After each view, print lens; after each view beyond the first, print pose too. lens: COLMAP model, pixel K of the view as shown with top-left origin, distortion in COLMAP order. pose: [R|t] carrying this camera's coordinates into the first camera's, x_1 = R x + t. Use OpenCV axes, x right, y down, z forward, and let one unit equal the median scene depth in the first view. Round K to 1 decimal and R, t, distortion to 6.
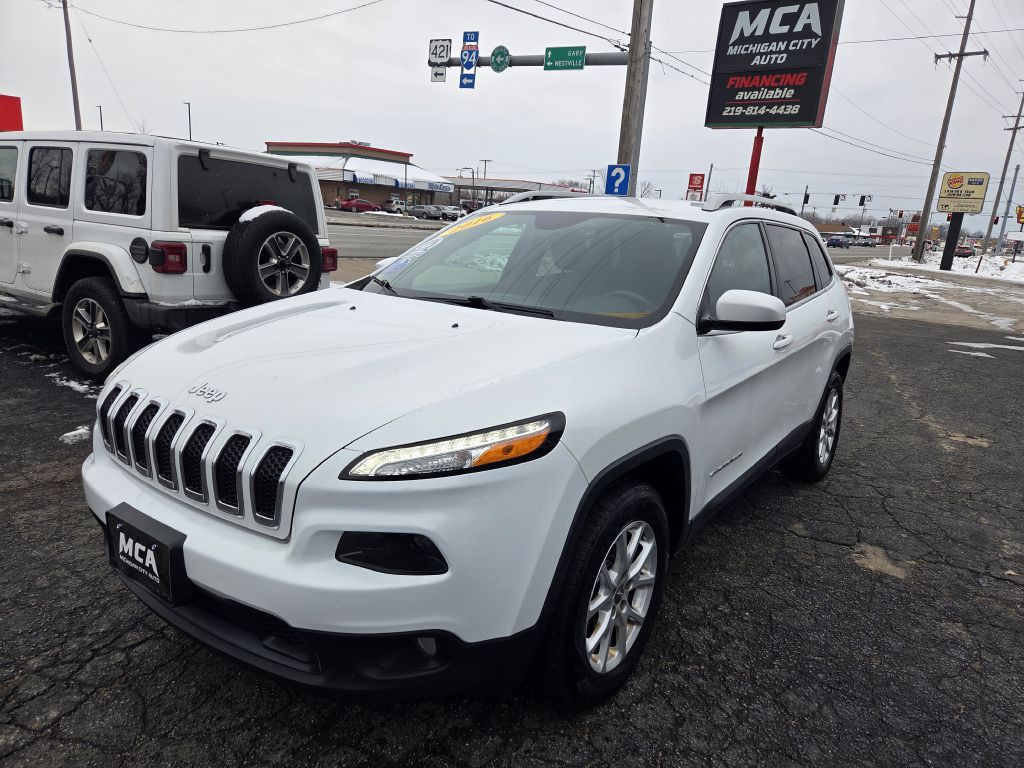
lens RADIAL K [[682.0, 0, 513.3], [0, 682.0, 380.3], [0, 0, 1]] dist [0.071901, -0.053338]
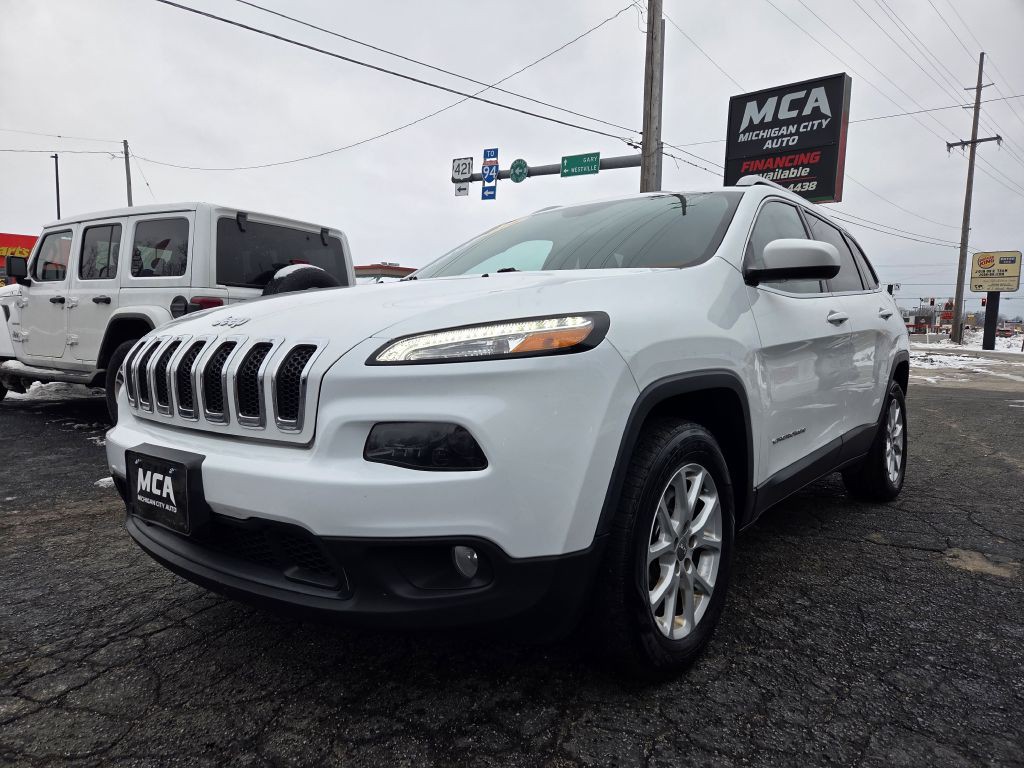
lens RADIAL K [[681.0, 0, 495.4], [0, 681.0, 388.0], [0, 0, 1]] dist [0.066397, -0.045380]
pose [[0.996692, -0.047459, -0.065981, -0.006686], [0.037263, 0.988288, -0.147983, 0.090942], [0.072232, 0.145035, 0.986786, 0.034049]]
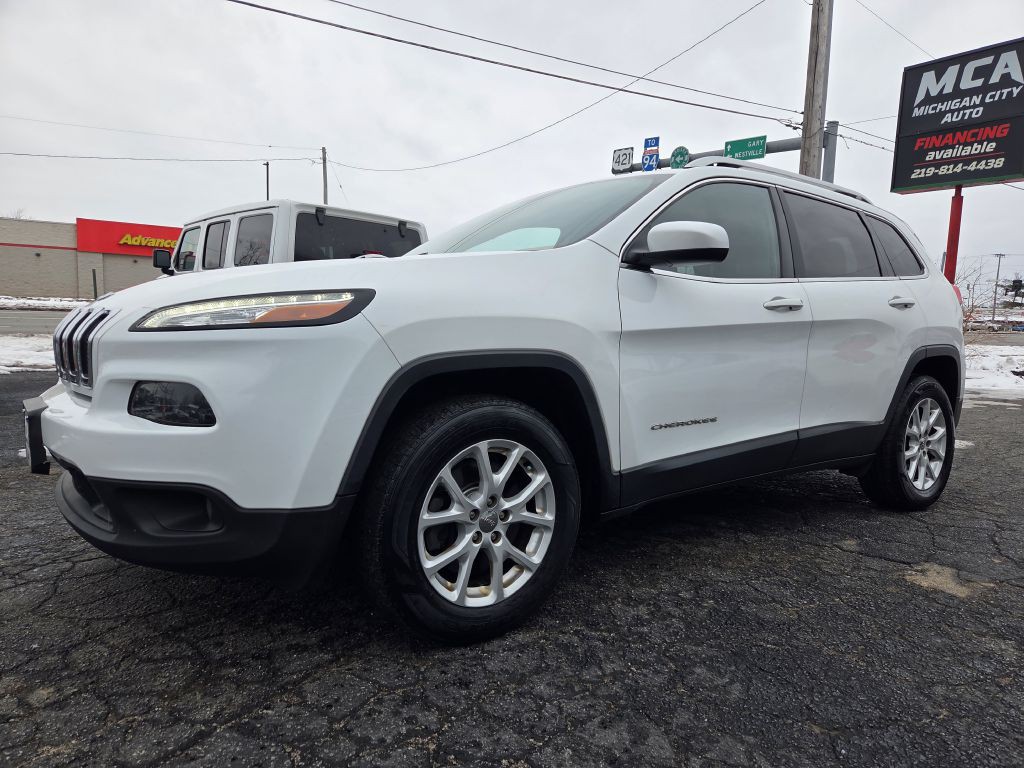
lens RADIAL K [[679.0, 0, 515.3], [0, 679.0, 379.0], [0, 0, 1]] dist [0.074706, -0.057431]
pose [[0.957154, -0.013299, -0.289272, 0.180079], [-0.031644, 0.988159, -0.150137, 0.103065], [0.287844, 0.152858, 0.945400, 0.050980]]
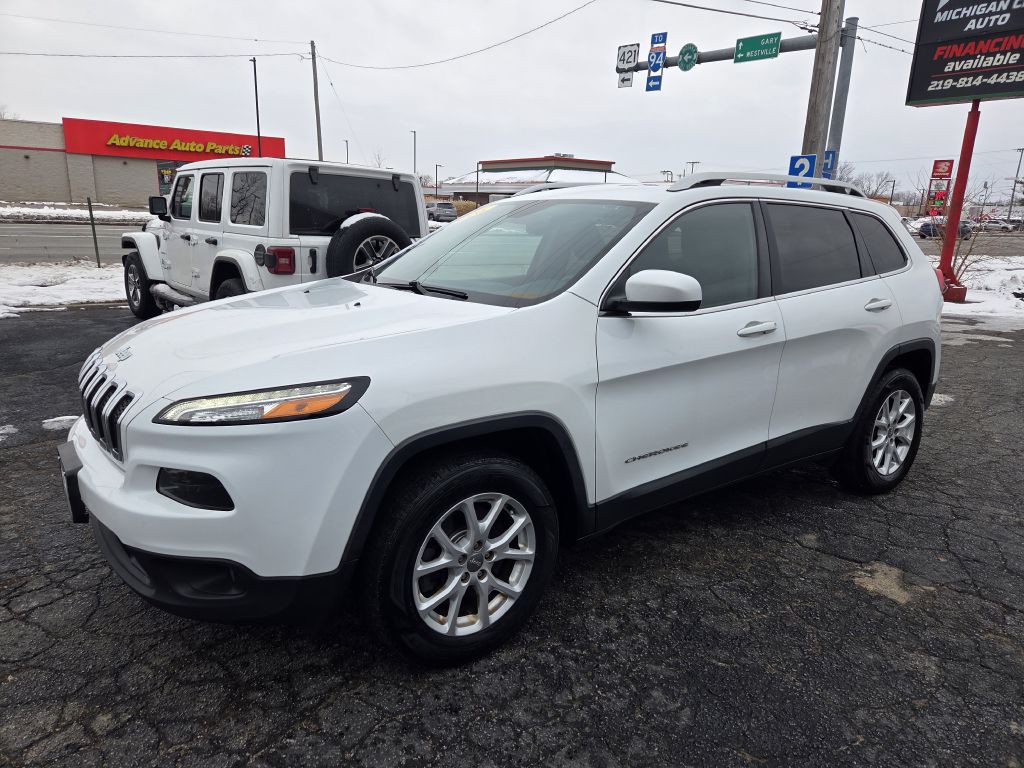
lens RADIAL K [[679.1, 0, 504.3], [0, 679.1, 377.2], [0, 0, 1]] dist [0.069714, -0.049310]
pose [[0.952591, 0.028576, -0.302909, 0.198312], [-0.032841, 0.999420, -0.008993, 0.016272], [0.302477, 0.018515, 0.952977, 0.012958]]
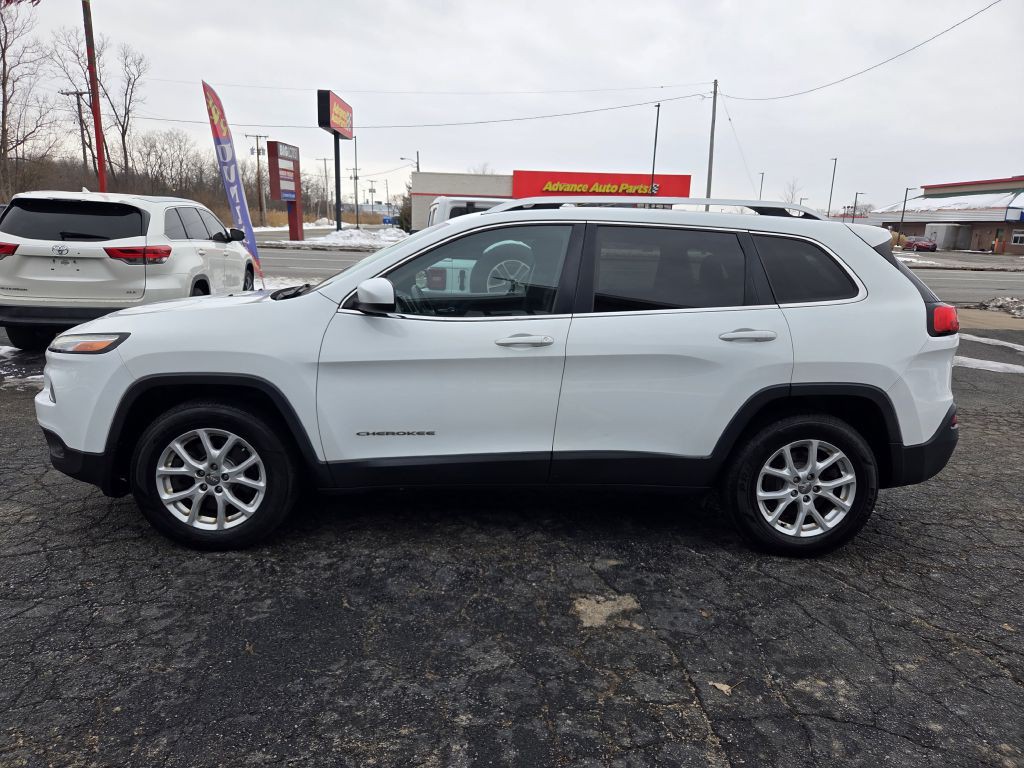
lens RADIAL K [[682.0, 0, 513.3], [0, 682.0, 380.3], [0, 0, 1]] dist [0.071901, -0.053338]
pose [[0.635415, 0.109282, -0.764398, 0.649593], [-0.164523, 0.986364, 0.004253, -0.000577], [0.754440, 0.123059, 0.644730, 0.206519]]
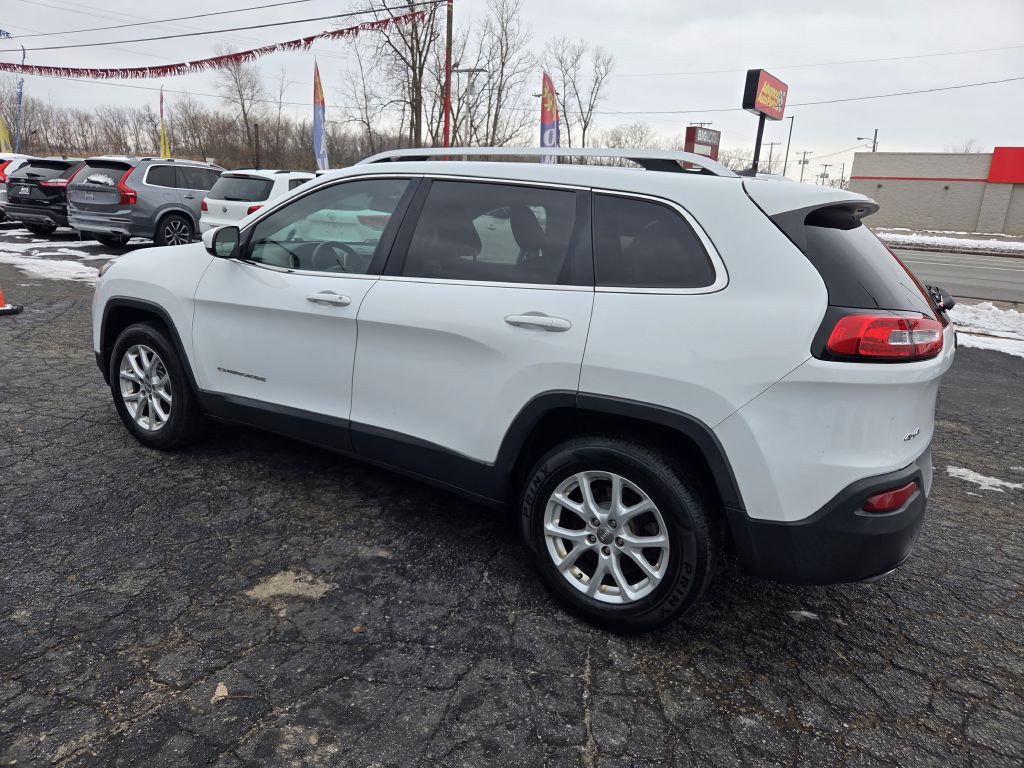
lens RADIAL K [[683.4, 0, 508.3], [0, 683.4, 384.3], [0, 0, 1]] dist [0.070232, -0.054589]
pose [[0.078352, 0.190414, -0.978572, 0.774203], [-0.281927, 0.945753, 0.161455, -0.094963], [0.956231, 0.263236, 0.127784, 0.655029]]
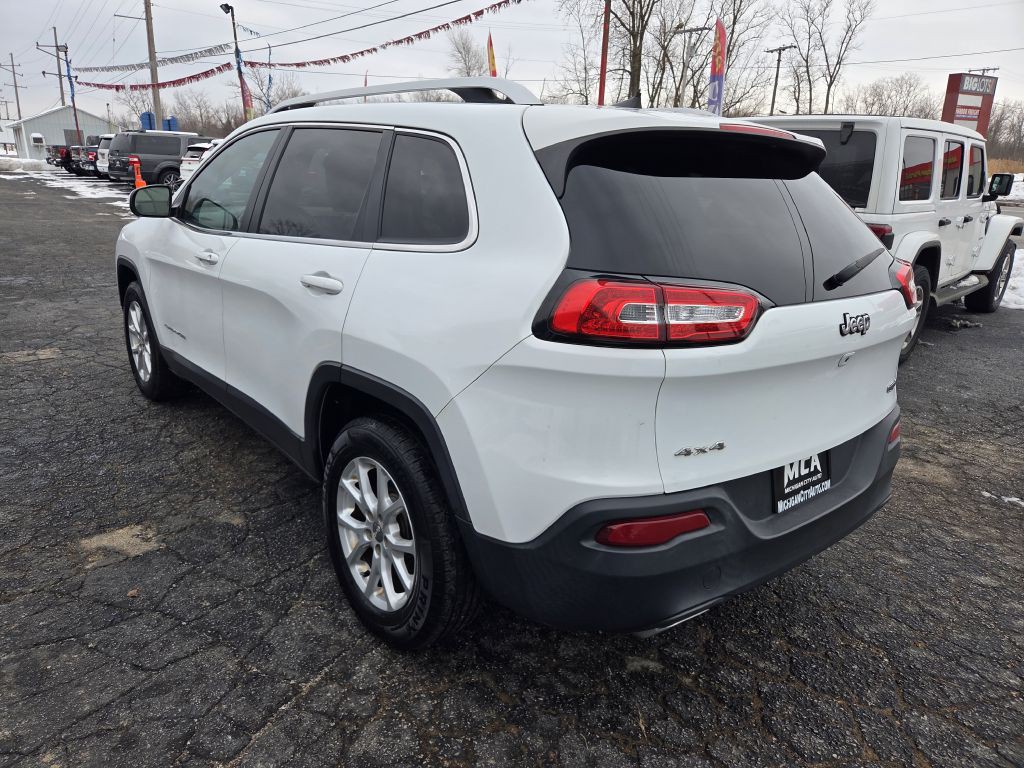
lens RADIAL K [[683.9, 0, 501.5], [0, 683.9, 387.4], [0, 0, 1]] dist [0.070789, -0.056646]
pose [[-0.240035, 0.222144, -0.945005, 0.693534], [-0.272804, 0.918801, 0.285278, -0.152821], [0.931644, 0.326278, -0.159943, 0.899151]]
